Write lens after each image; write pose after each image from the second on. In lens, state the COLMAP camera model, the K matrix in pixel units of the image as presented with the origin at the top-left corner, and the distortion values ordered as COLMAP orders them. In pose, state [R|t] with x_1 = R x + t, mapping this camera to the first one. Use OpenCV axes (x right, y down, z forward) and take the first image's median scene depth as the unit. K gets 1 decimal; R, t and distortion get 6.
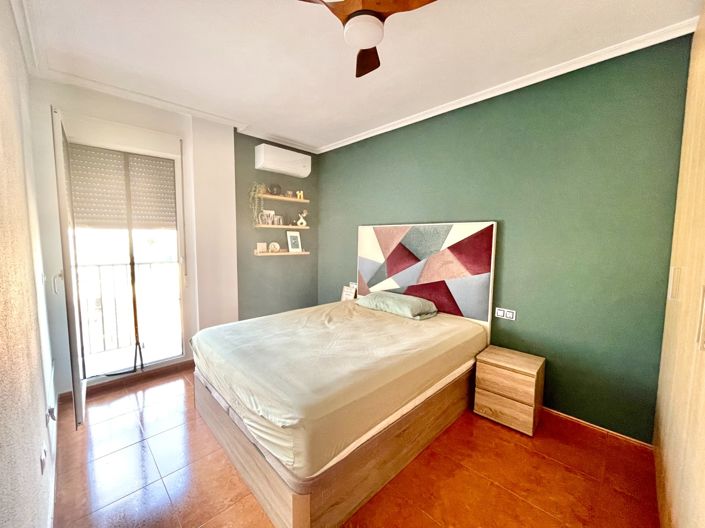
lens RADIAL K [[282.5, 0, 352.6], [0, 282.5, 263.2], [0, 0, 1]] dist [-0.001843, -0.001251]
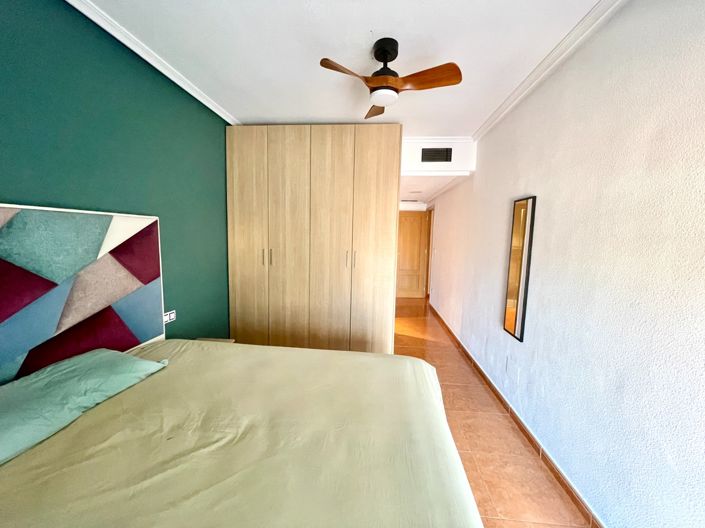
lens RADIAL K [[282.5, 0, 352.4], [0, 282.5, 264.7], [0, 0, 1]] dist [-0.001843, -0.001251]
pose [[-0.644339, -0.106619, 0.757271, -0.482826], [0.035906, 0.984924, 0.169223, -0.114777], [-0.763896, 0.136227, -0.630797, 0.994202]]
